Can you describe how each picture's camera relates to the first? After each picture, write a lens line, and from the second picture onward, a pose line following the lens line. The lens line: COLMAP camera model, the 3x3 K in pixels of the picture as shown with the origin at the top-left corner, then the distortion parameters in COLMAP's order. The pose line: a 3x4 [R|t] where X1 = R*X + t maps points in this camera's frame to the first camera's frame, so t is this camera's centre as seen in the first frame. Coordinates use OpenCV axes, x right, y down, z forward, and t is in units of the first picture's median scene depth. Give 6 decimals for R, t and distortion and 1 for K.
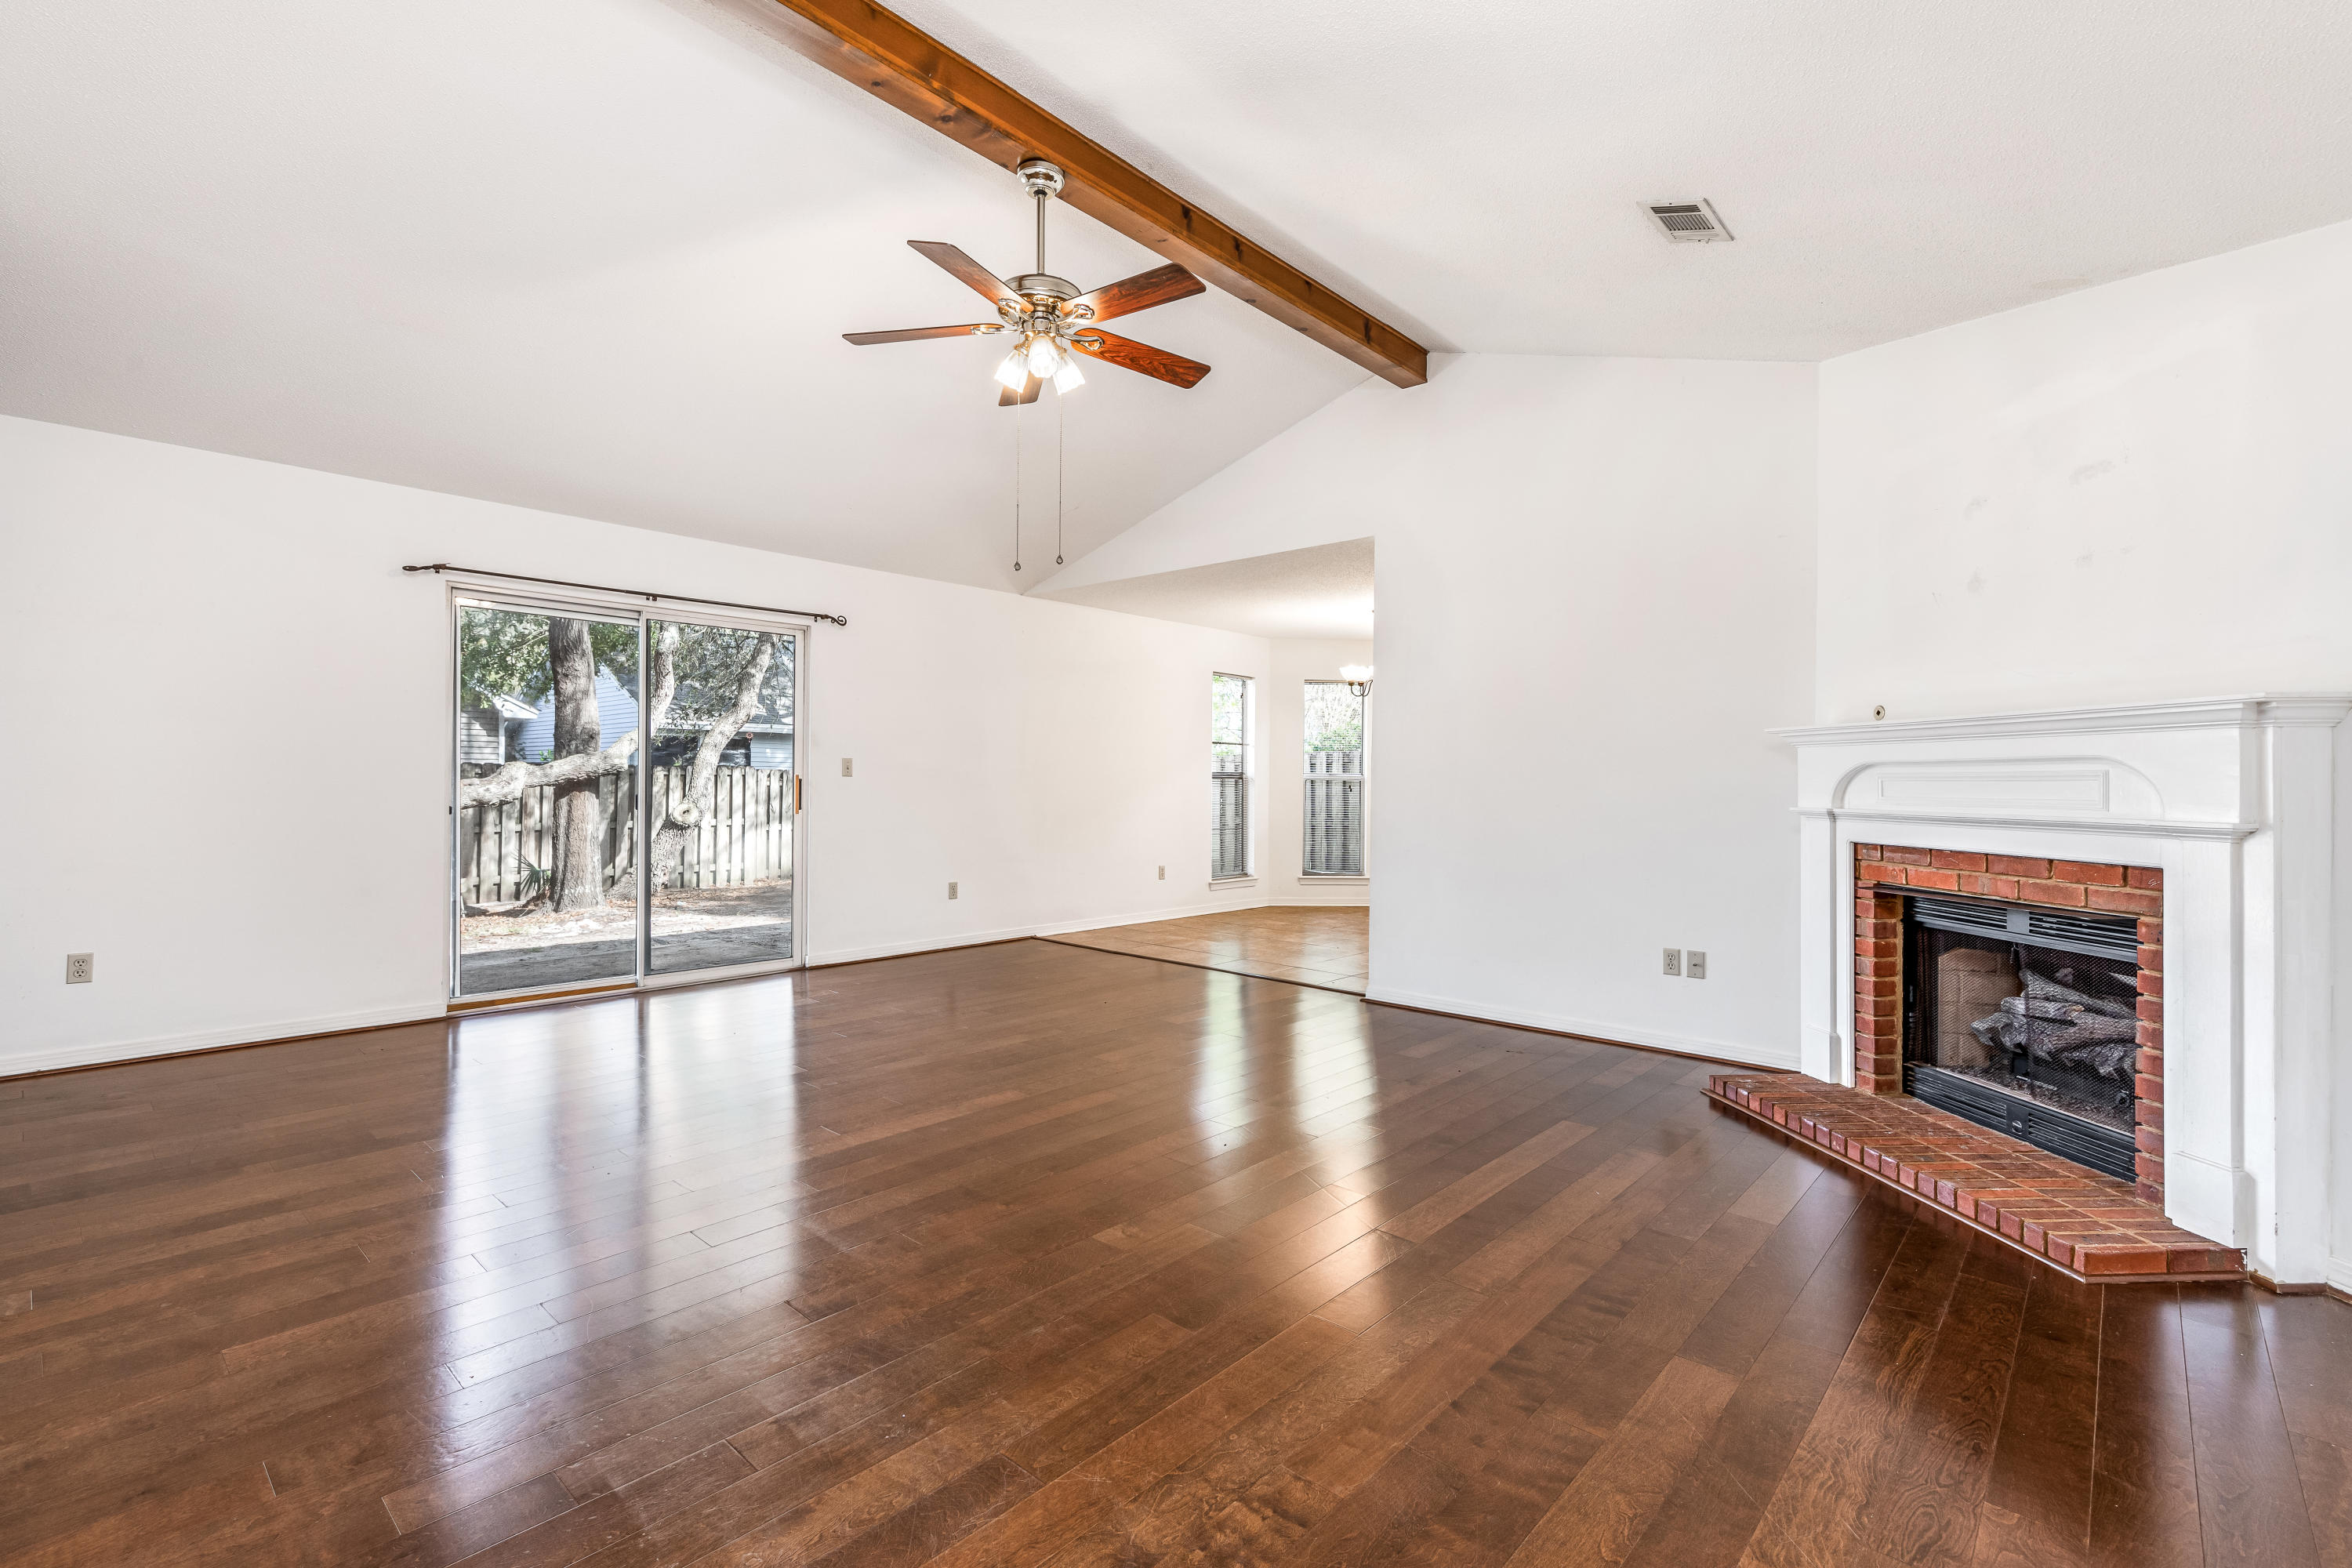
lens RADIAL K [[1058.3, 0, 1176.0], [0, 1058.3, 784.0], [0, 0, 1]] dist [0.009114, -0.000327]
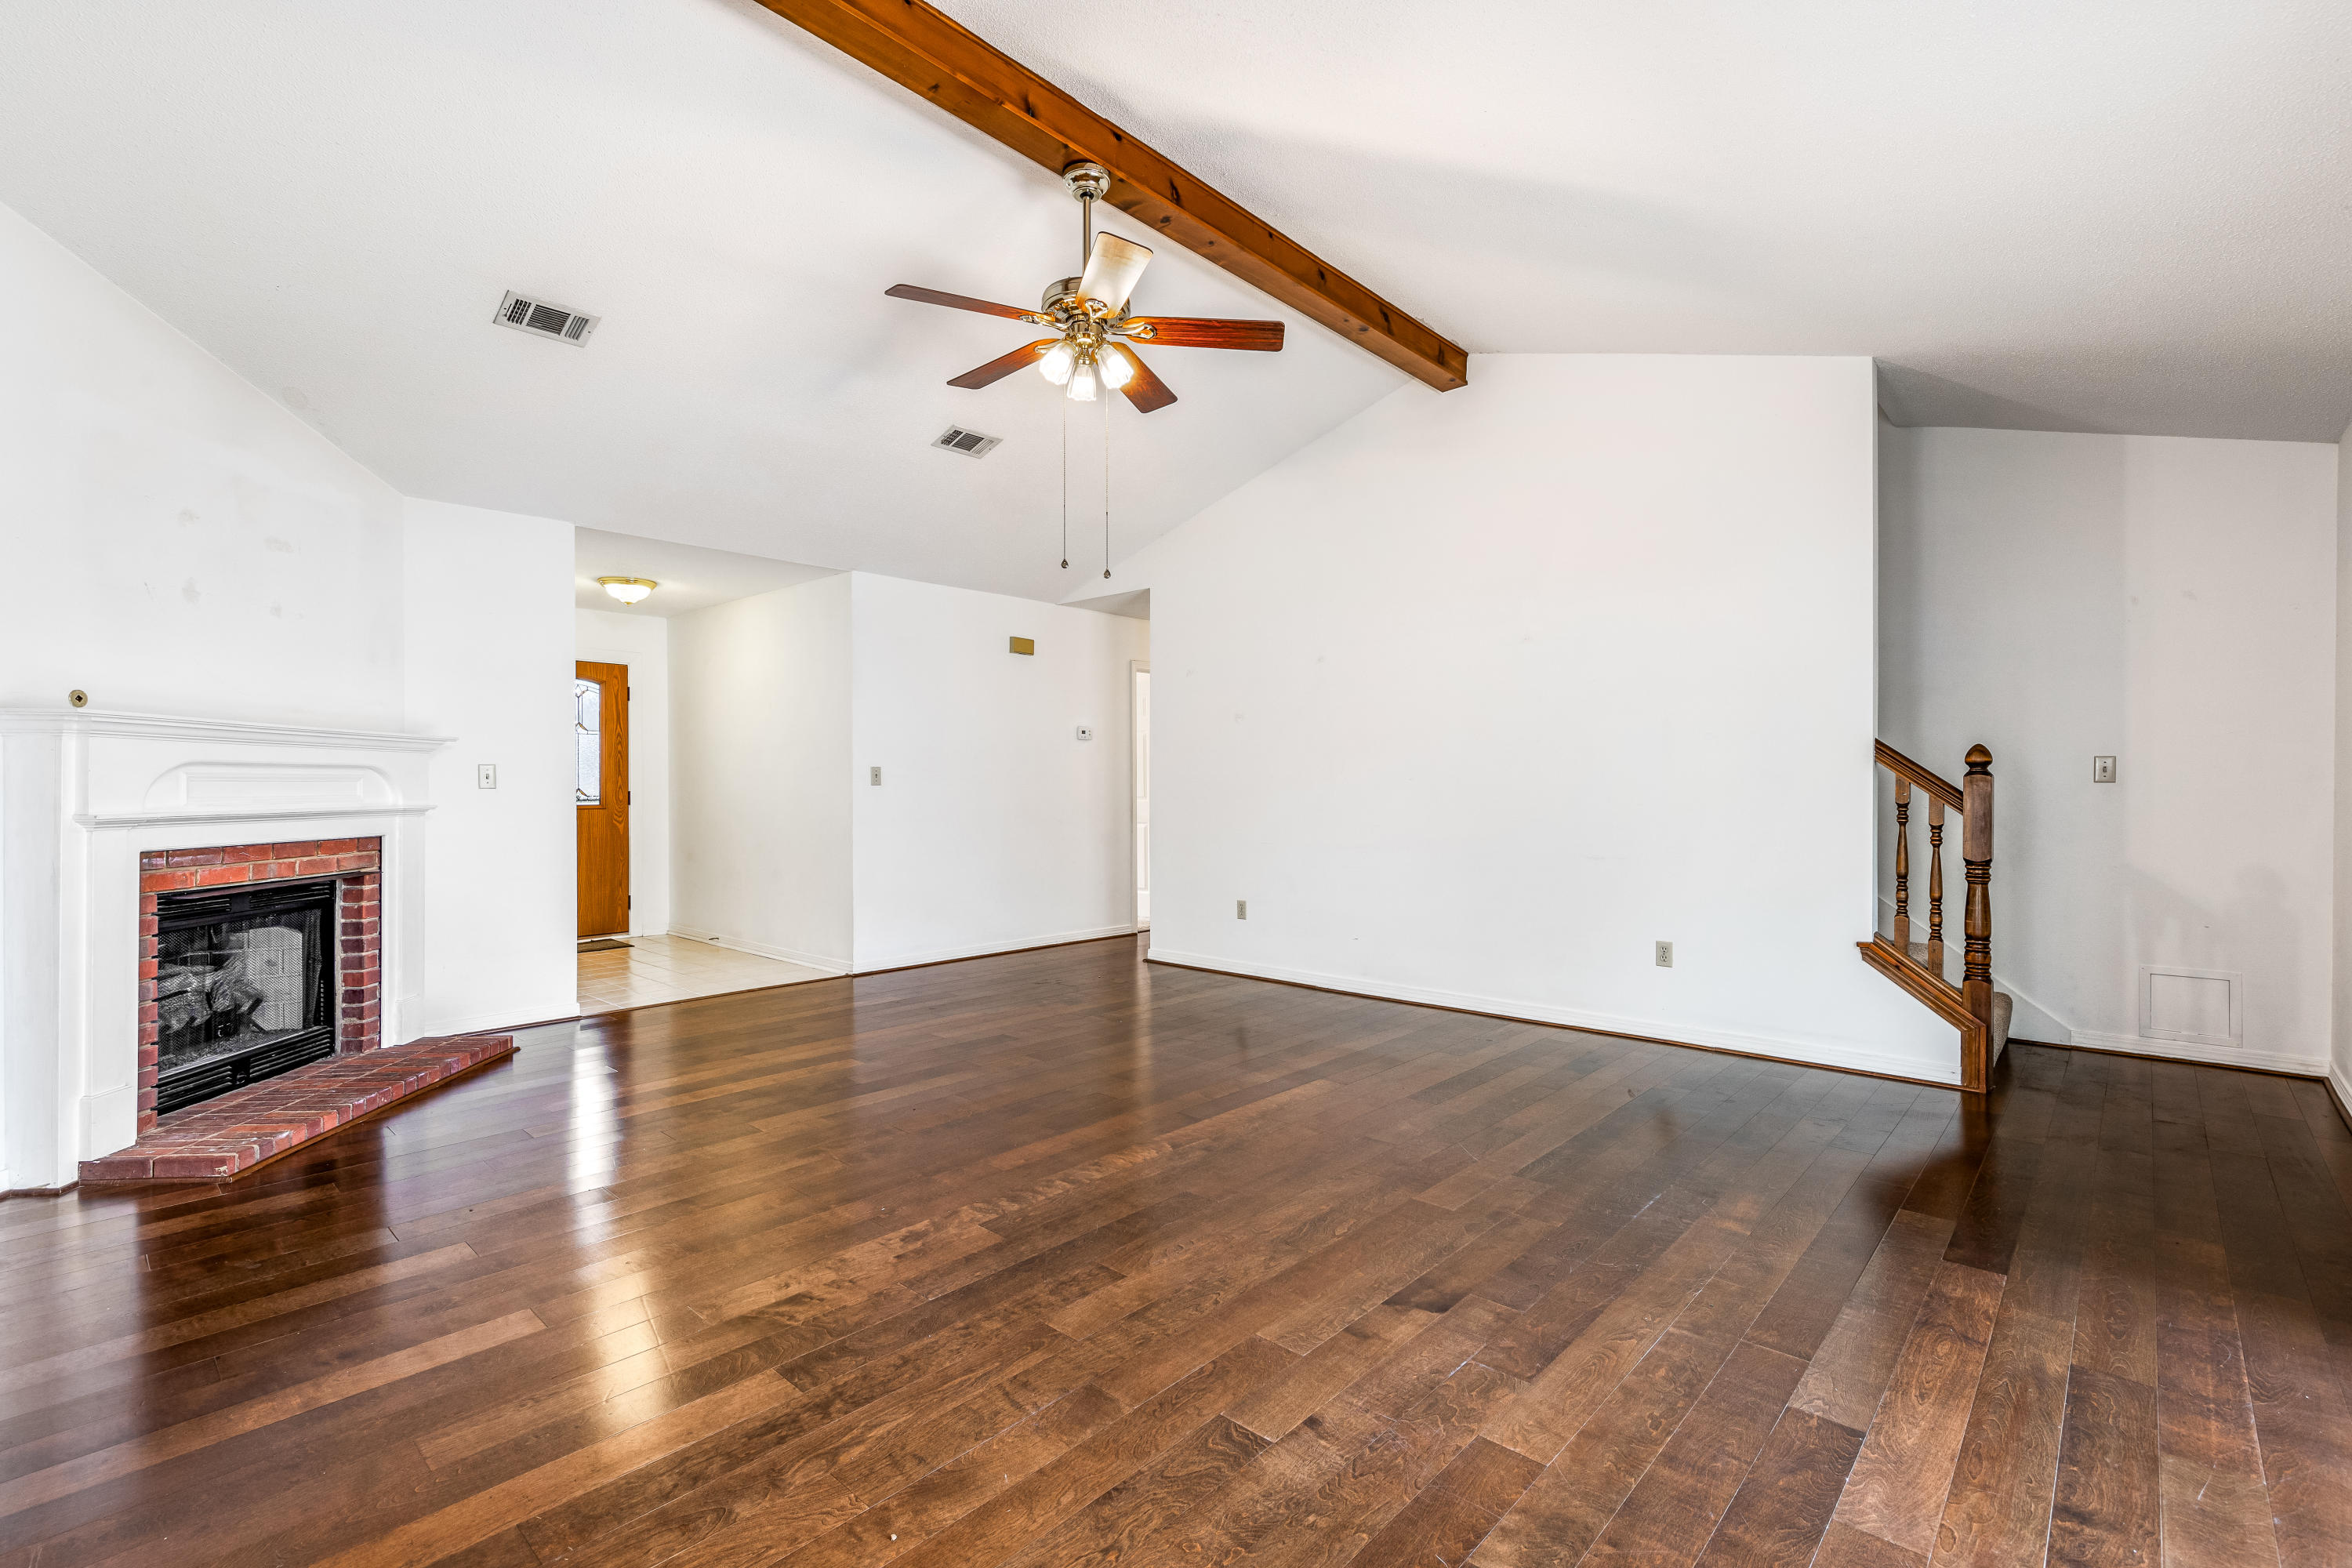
lens RADIAL K [[1058.3, 0, 1176.0], [0, 1058.3, 784.0], [0, 0, 1]] dist [0.009114, -0.000327]
pose [[-0.999979, -0.005961, 0.002476, -0.205612], [-0.005956, 0.999981, 0.001845, -0.006580], [-0.002487, 0.001830, -0.999995, 1.901149]]
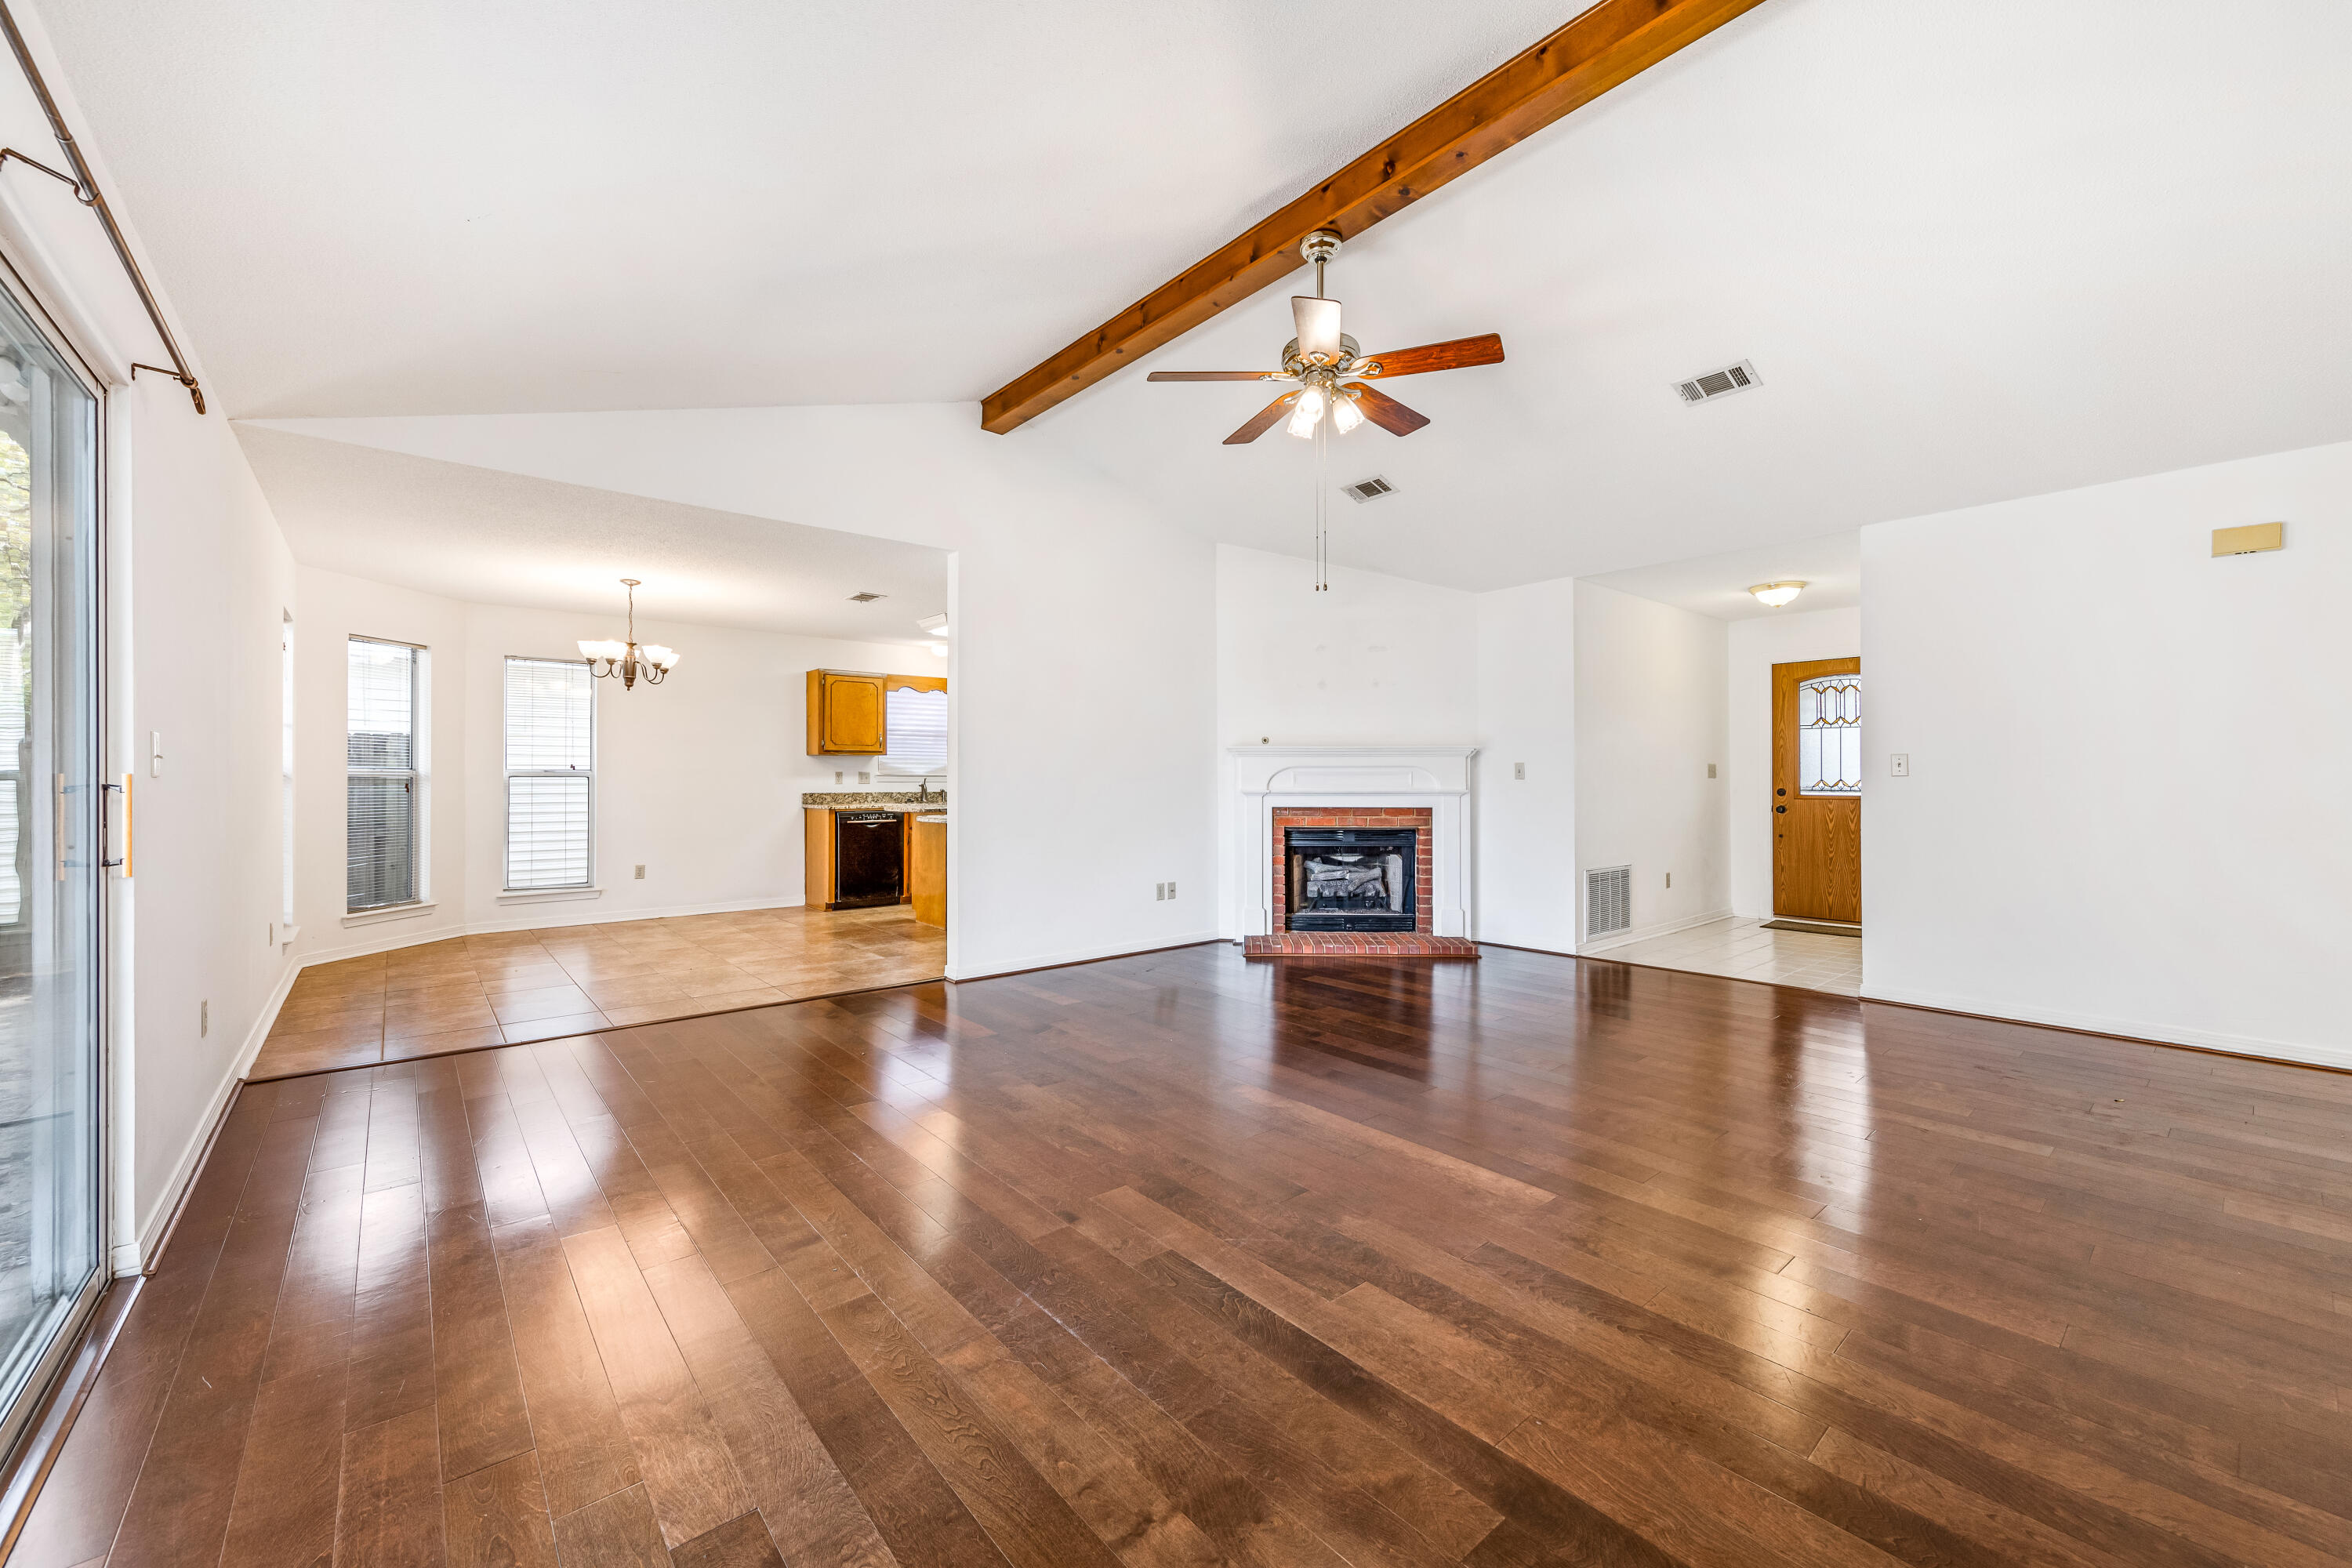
lens RADIAL K [[913.4, 0, 1176.0], [0, 913.4, 784.0], [0, 0, 1]] dist [0.001019, 0.000279]
pose [[0.131947, -0.013473, 0.991165, -1.060361], [0.006820, 0.999896, 0.012684, -0.010414], [-0.991233, 0.005086, 0.132025, 0.978602]]
